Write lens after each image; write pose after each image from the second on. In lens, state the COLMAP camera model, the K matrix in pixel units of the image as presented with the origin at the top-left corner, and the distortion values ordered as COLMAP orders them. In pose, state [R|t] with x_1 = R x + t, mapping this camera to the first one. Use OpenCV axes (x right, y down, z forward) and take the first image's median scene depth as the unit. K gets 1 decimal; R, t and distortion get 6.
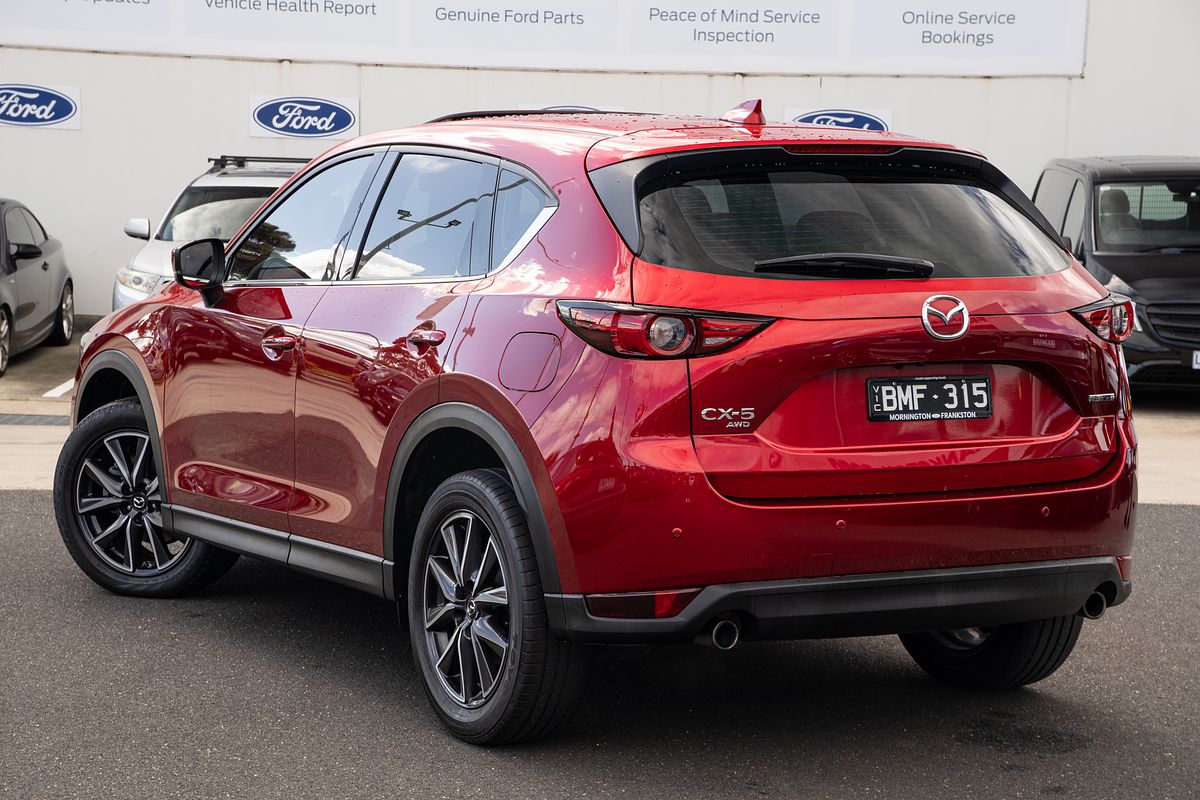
lens RADIAL K [[2540.0, 0, 604.7], [0, 2540.0, 401.1], [0, 0, 1]] dist [0.587128, 0.000000]
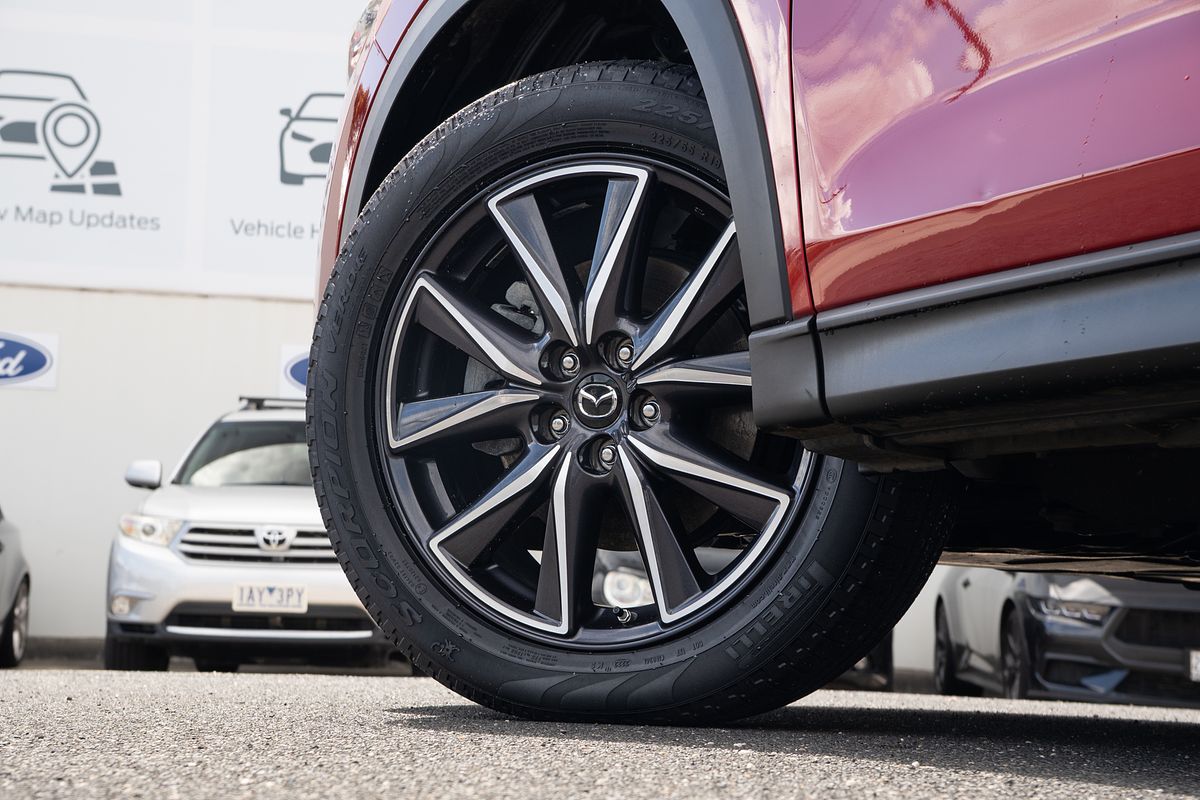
lens RADIAL K [[2540.0, 0, 597.1], [0, 2540.0, 391.5], [0, 0, 1]] dist [0.587128, 0.000000]
pose [[0.999153, 0.025662, 0.032163, -0.187498], [-0.019292, 0.982608, -0.184686, 0.091880], [-0.036343, 0.183909, 0.982271, 0.701309]]
